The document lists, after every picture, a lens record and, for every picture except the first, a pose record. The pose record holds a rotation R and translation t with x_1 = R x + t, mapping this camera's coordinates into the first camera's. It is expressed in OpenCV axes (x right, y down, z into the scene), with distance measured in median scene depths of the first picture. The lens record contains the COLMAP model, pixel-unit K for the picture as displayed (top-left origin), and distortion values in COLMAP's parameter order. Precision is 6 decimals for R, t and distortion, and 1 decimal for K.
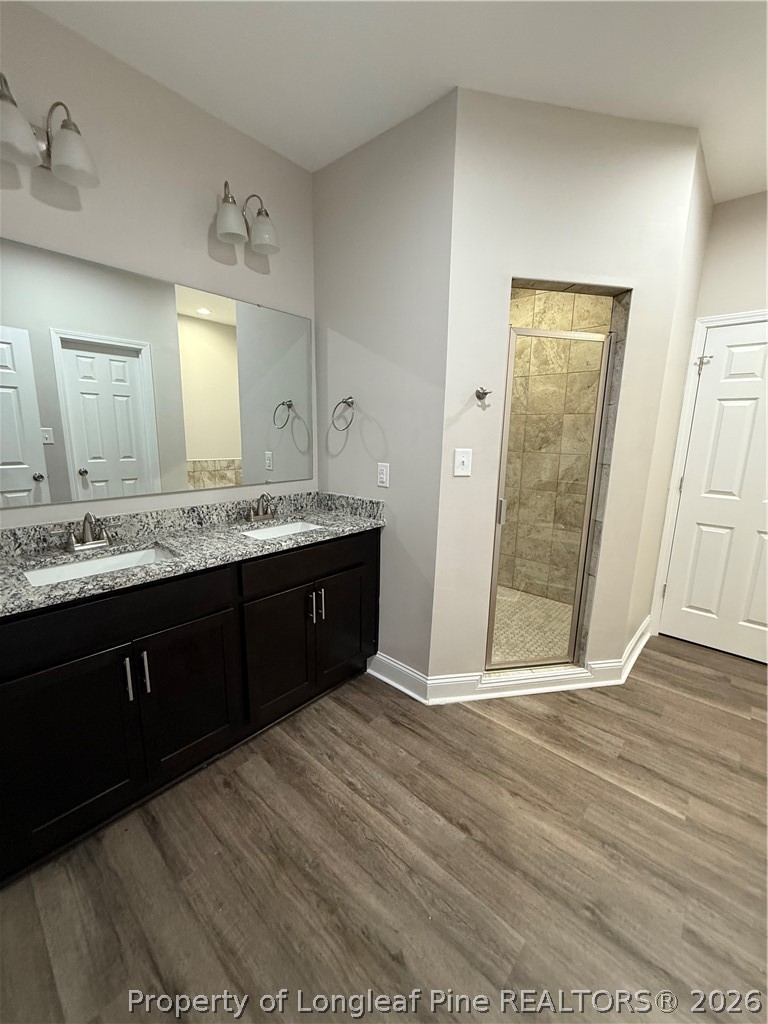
lens RADIAL K [[411.8, 0, 382.6], [0, 411.8, 512.2], [0, 0, 1]] dist [-0.001838, 0.001105]
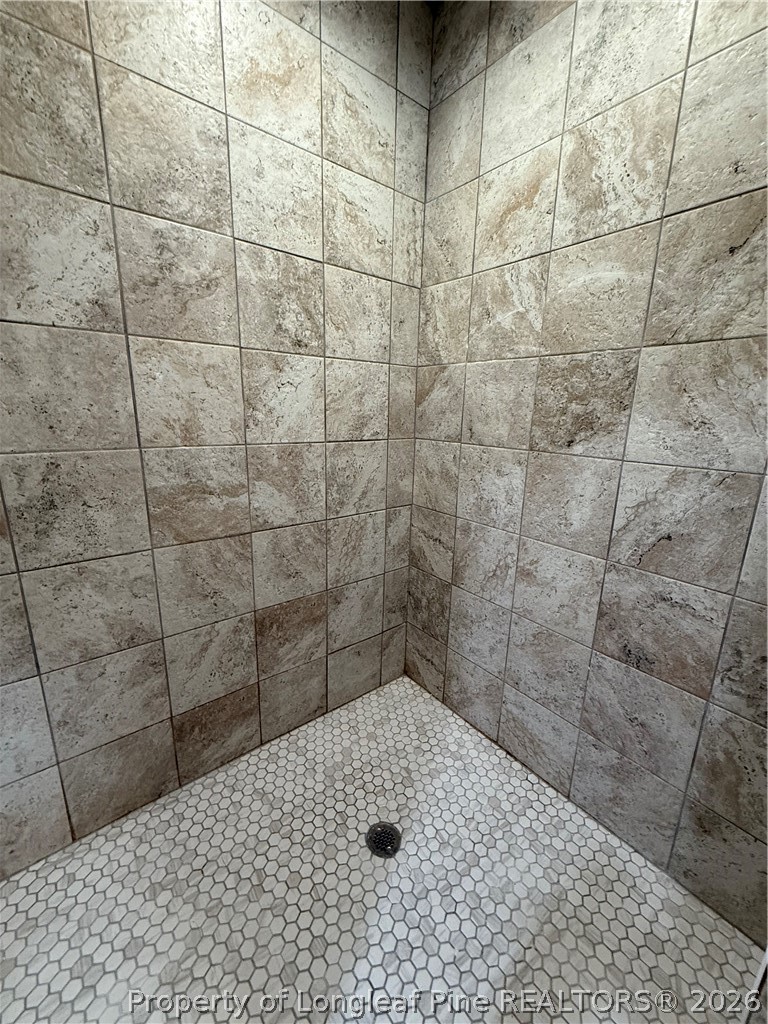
lens RADIAL K [[411.8, 0, 384.2], [0, 411.8, 510.6], [0, 0, 1]] dist [-0.001838, 0.001105]
pose [[0.987886, 0.045447, -0.148377, 0.273595], [-0.037560, 0.997750, 0.055527, -0.108037], [0.150567, -0.049281, 0.987371, 0.596098]]
